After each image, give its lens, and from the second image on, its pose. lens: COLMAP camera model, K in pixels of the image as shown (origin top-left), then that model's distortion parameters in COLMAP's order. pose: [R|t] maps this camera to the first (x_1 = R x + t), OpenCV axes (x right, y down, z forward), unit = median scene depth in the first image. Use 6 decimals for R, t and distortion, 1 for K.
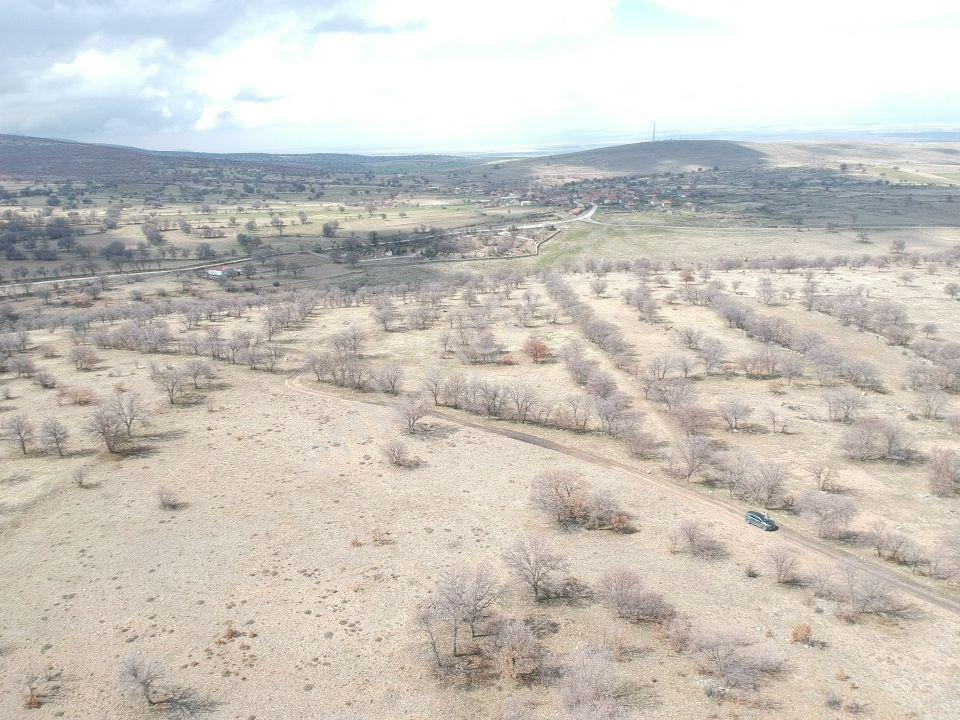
lens RADIAL K [[711.5, 0, 482.8], [0, 711.5, 353.1], [0, 0, 1]] dist [0.096912, -0.170699]
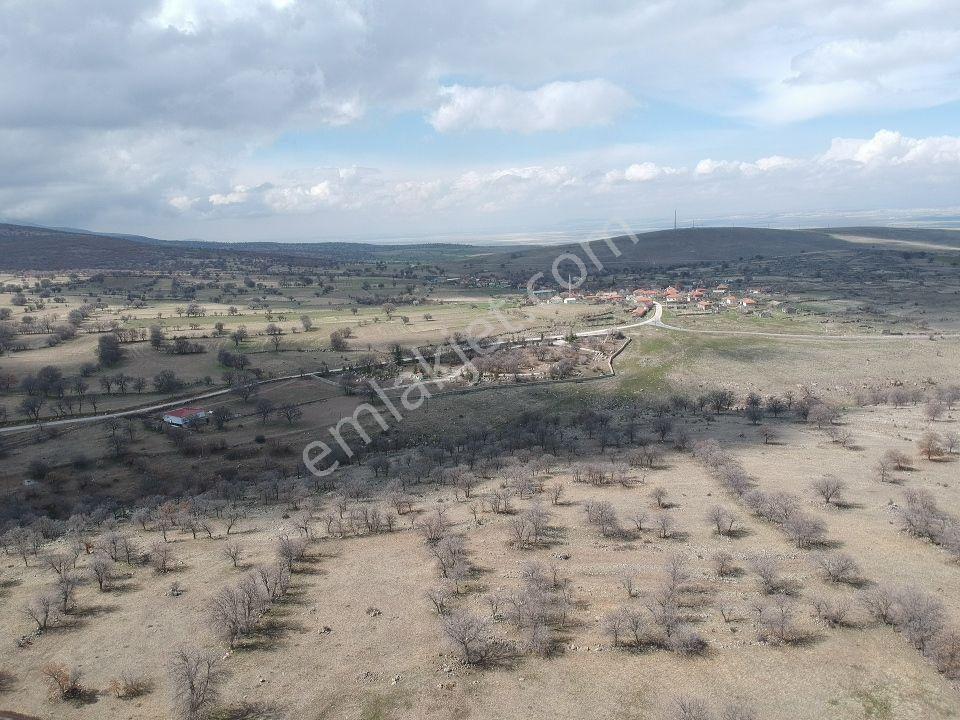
lens RADIAL K [[706.0, 0, 483.9], [0, 706.0, 355.2], [0, 0, 1]] dist [0.108439, -0.180778]
pose [[0.999984, -0.003533, -0.004418, -0.045944], [0.003014, 0.993654, -0.112438, -0.060313], [0.004787, 0.112423, 0.993649, 0.202356]]
